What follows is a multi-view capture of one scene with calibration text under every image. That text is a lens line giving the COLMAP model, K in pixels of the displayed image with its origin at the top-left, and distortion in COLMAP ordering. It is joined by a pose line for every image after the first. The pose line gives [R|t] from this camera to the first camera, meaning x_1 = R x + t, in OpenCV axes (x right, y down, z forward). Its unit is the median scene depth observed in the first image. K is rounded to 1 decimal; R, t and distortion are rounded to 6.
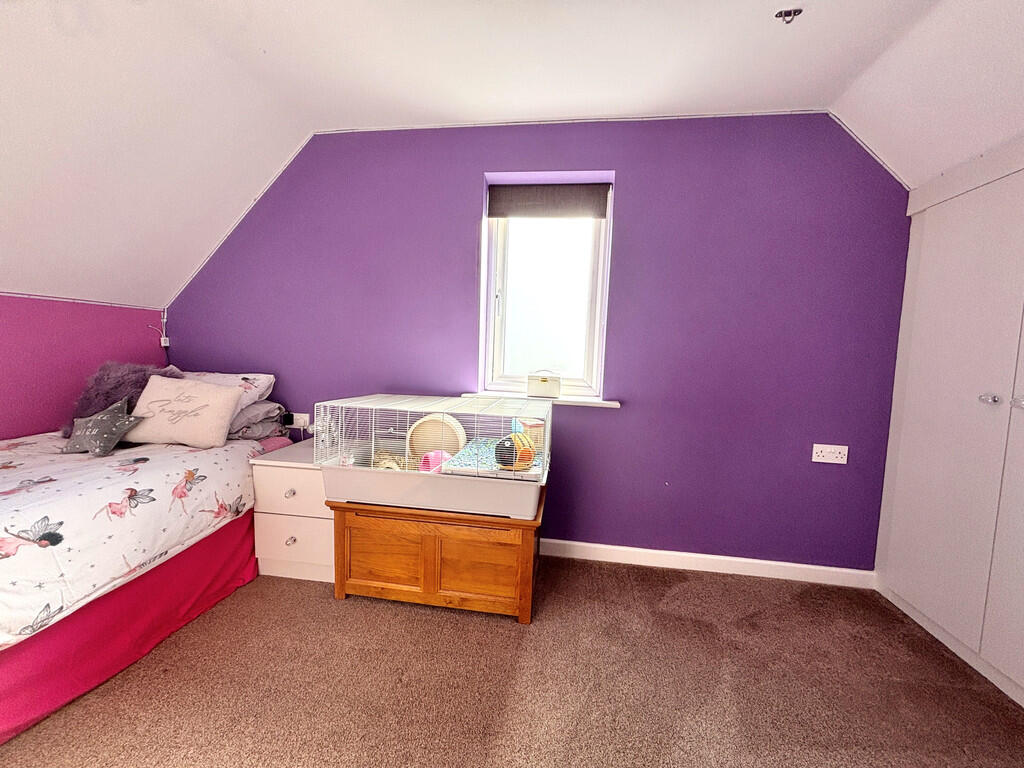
lens RADIAL K [[411.8, 0, 511.3], [0, 411.8, 382.3], [0, 0, 1]] dist [-0.001331, -0.000090]
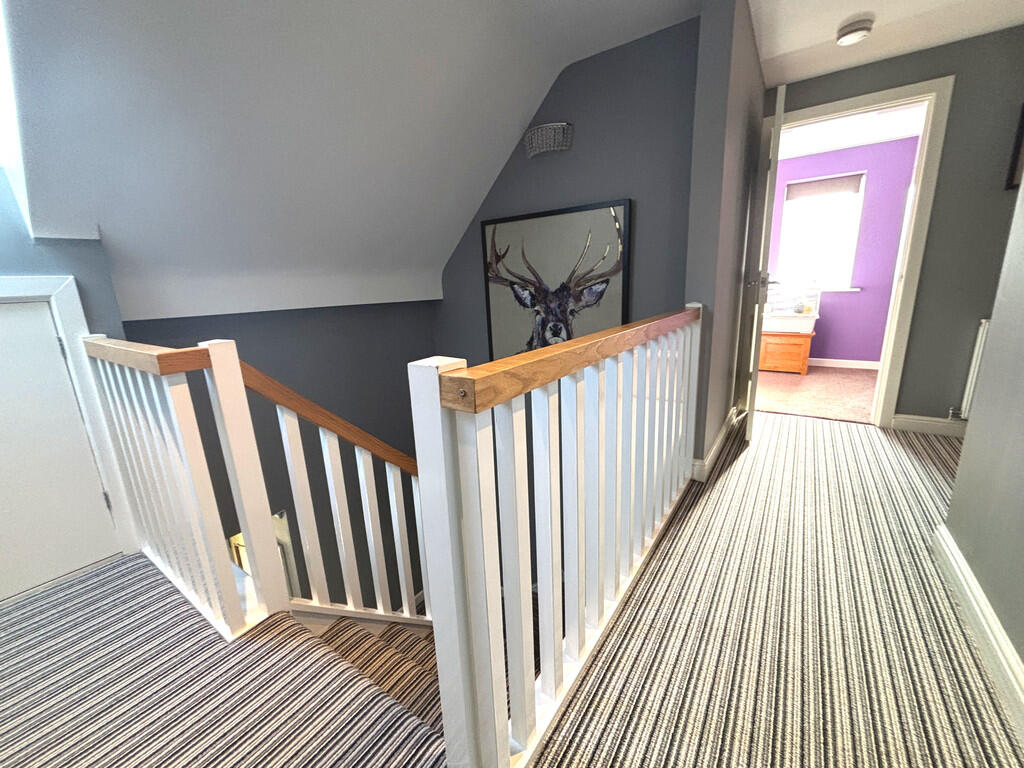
lens RADIAL K [[411.8, 0, 513.0], [0, 411.8, 384.4], [0, 0, 1]] dist [-0.001331, -0.000090]
pose [[0.890641, 0.034042, -0.453431, -0.324119], [0.038984, 0.987805, 0.150734, 0.143214], [0.453033, -0.151927, 0.878453, -1.618309]]
